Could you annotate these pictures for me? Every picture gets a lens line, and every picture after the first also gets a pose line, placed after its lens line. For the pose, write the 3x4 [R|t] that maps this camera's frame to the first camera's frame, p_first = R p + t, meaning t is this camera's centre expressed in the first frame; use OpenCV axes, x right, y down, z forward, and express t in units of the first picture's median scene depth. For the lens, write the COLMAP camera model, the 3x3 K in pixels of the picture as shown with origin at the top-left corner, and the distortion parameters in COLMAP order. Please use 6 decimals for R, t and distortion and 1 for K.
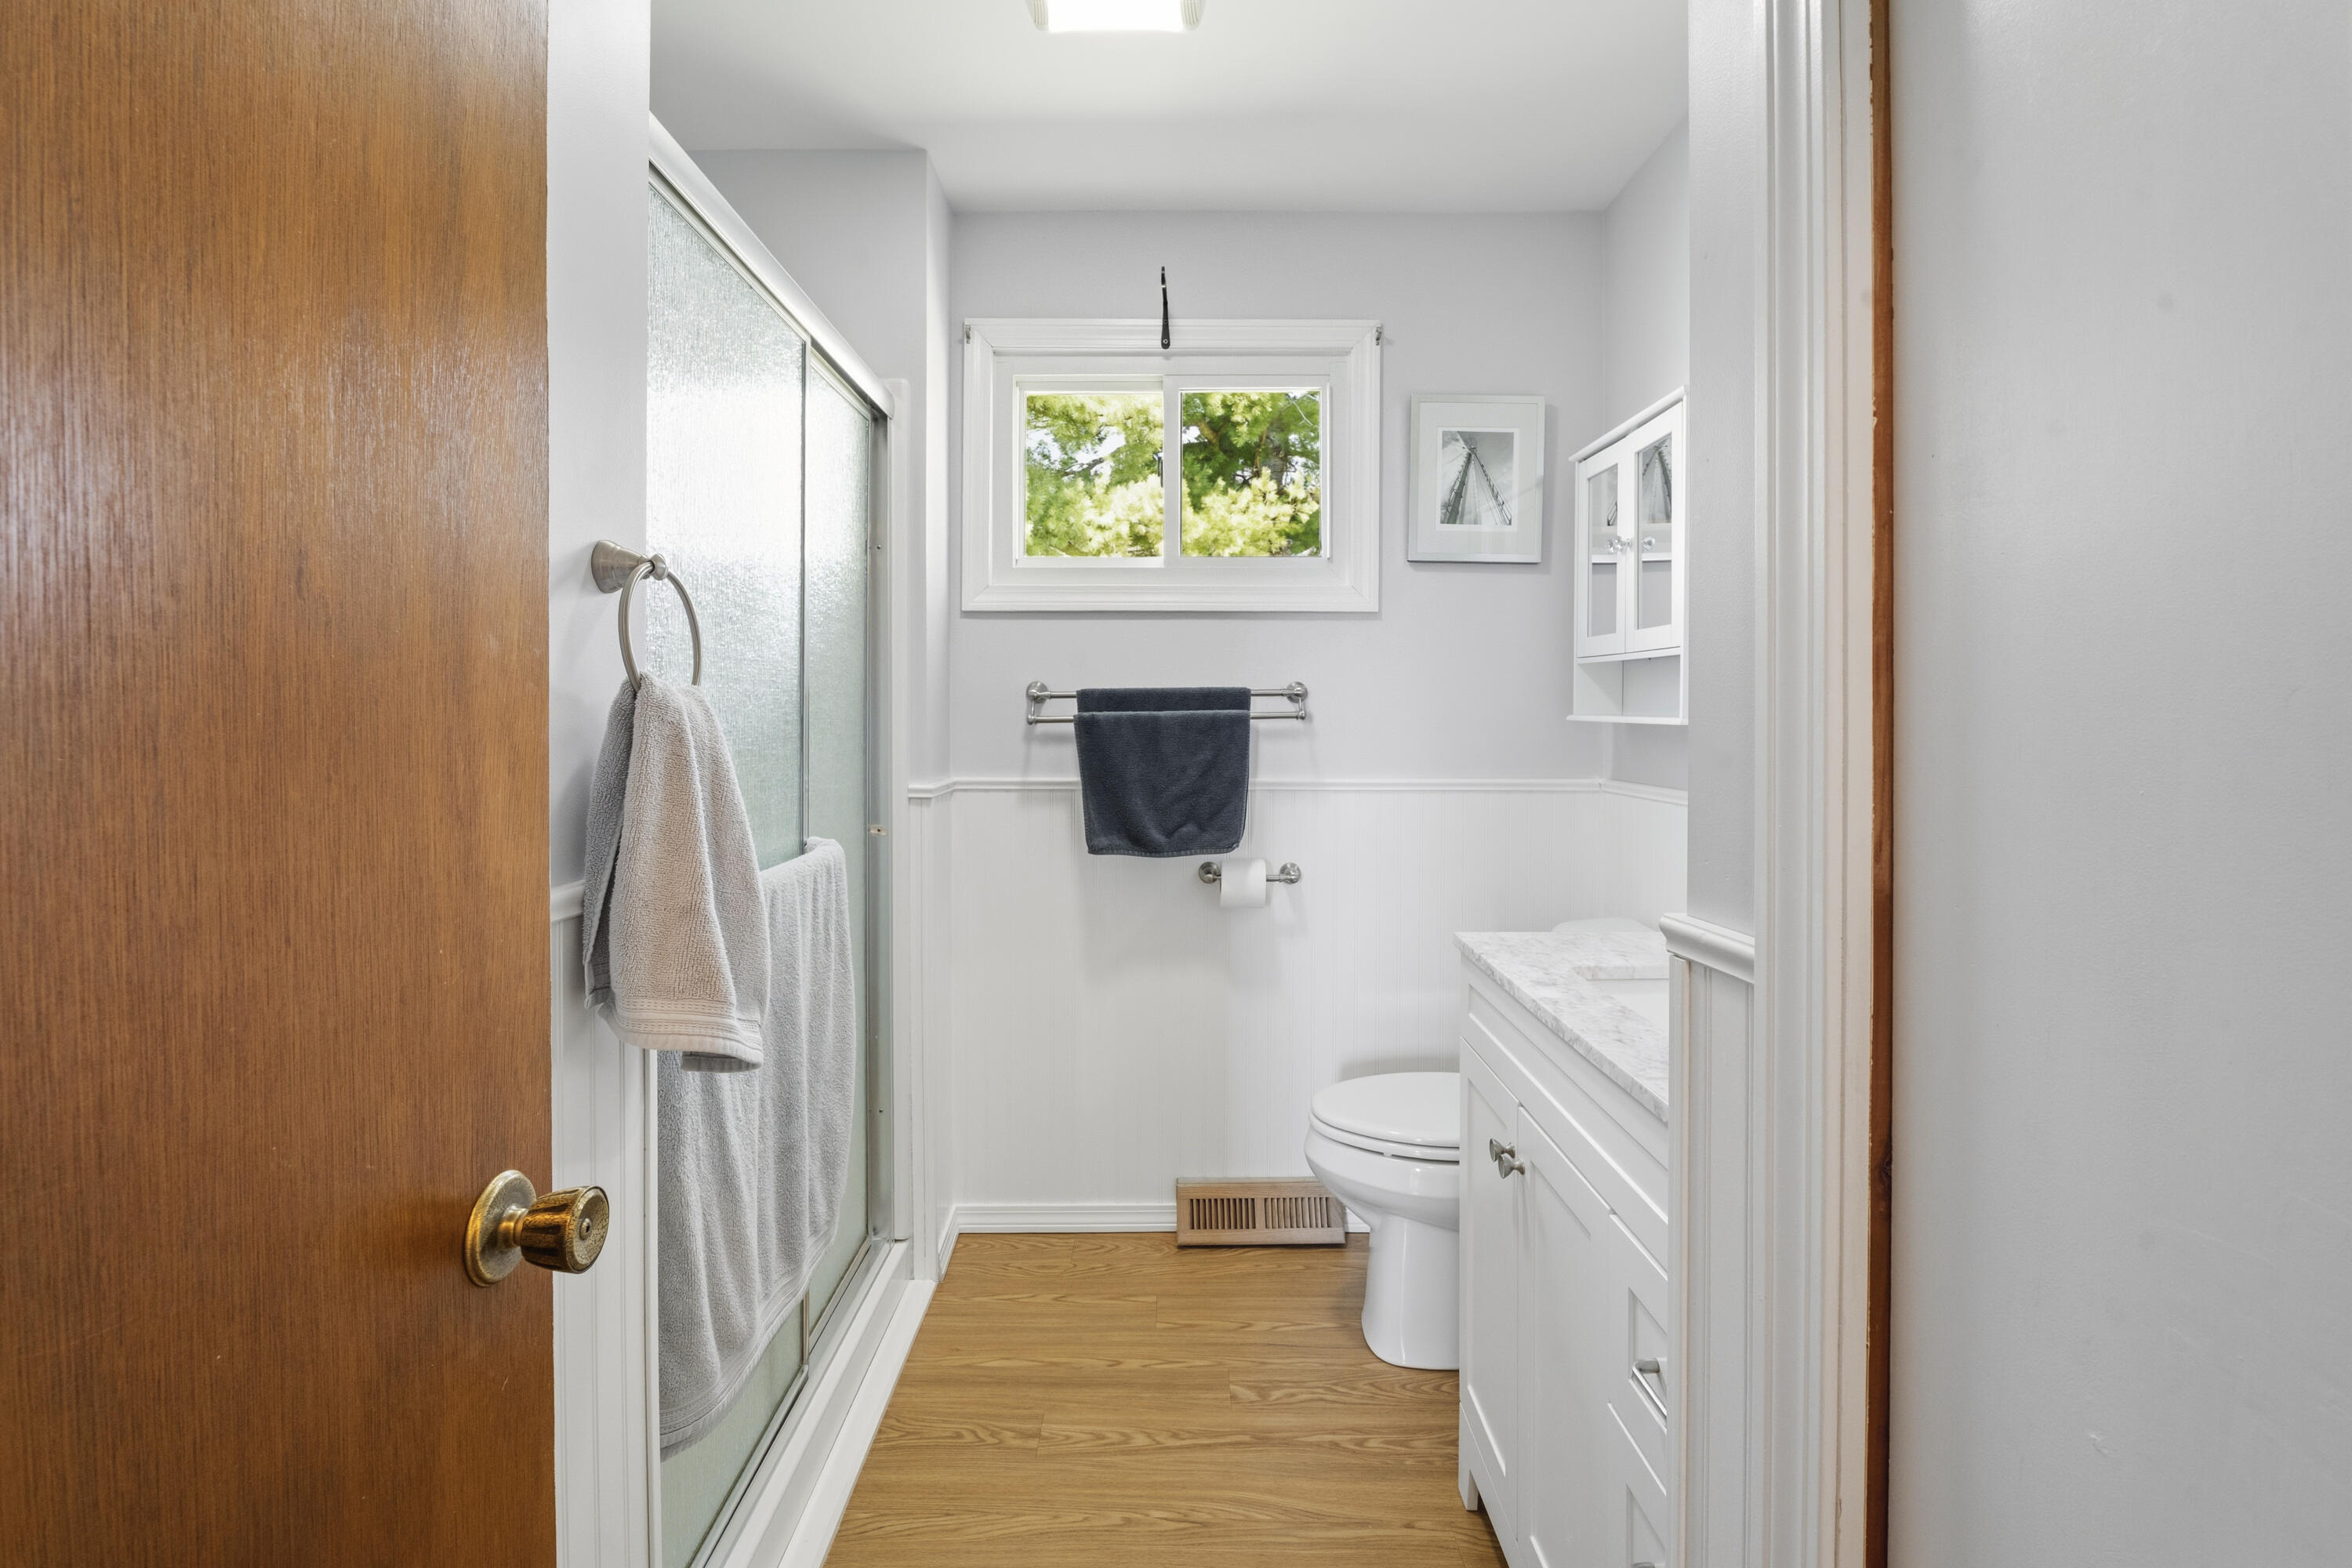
lens RADIAL K [[1100.9, 0, 1159.3], [0, 1100.9, 697.1], [0, 0, 1]] dist [-0.017007, 0.000211]
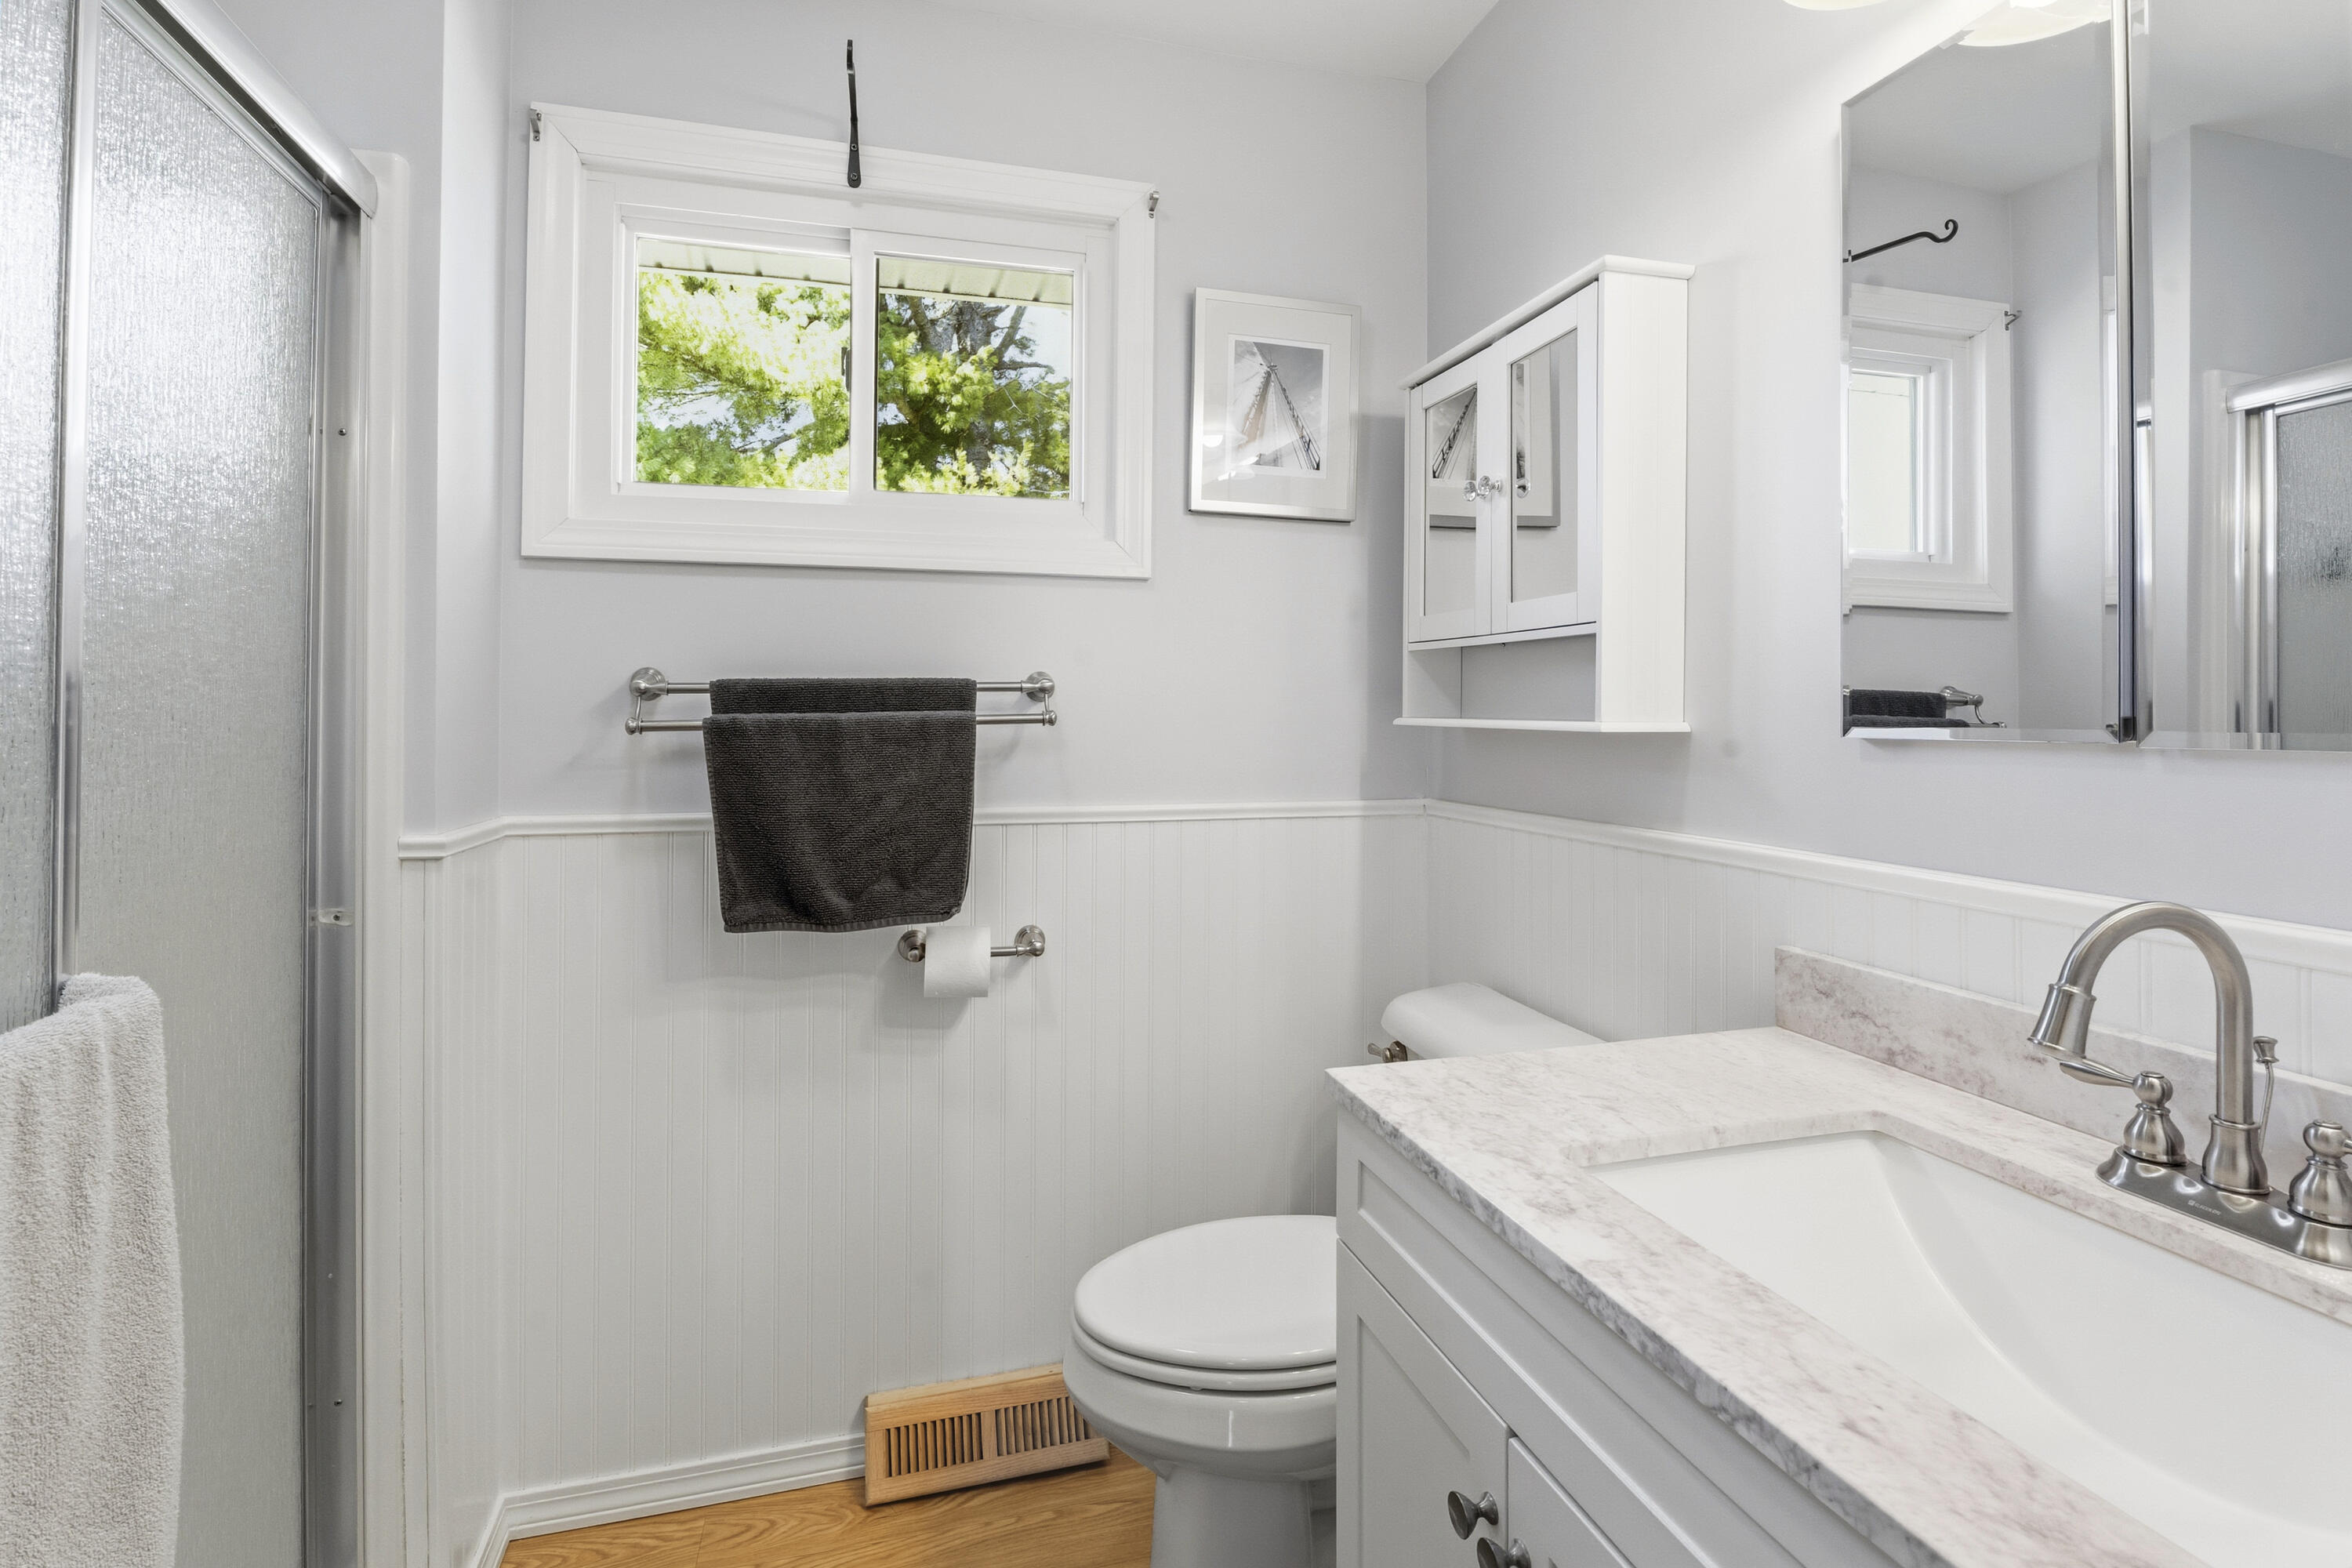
lens RADIAL K [[1100.9, 0, 1159.3], [0, 1100.9, 697.1], [0, 0, 1]] dist [-0.017007, 0.000211]
pose [[0.963115, 0.004681, 0.269049, 0.007276], [-0.003971, 0.999987, -0.003182, 0.004572], [-0.269061, 0.001996, 0.963121, 0.296122]]
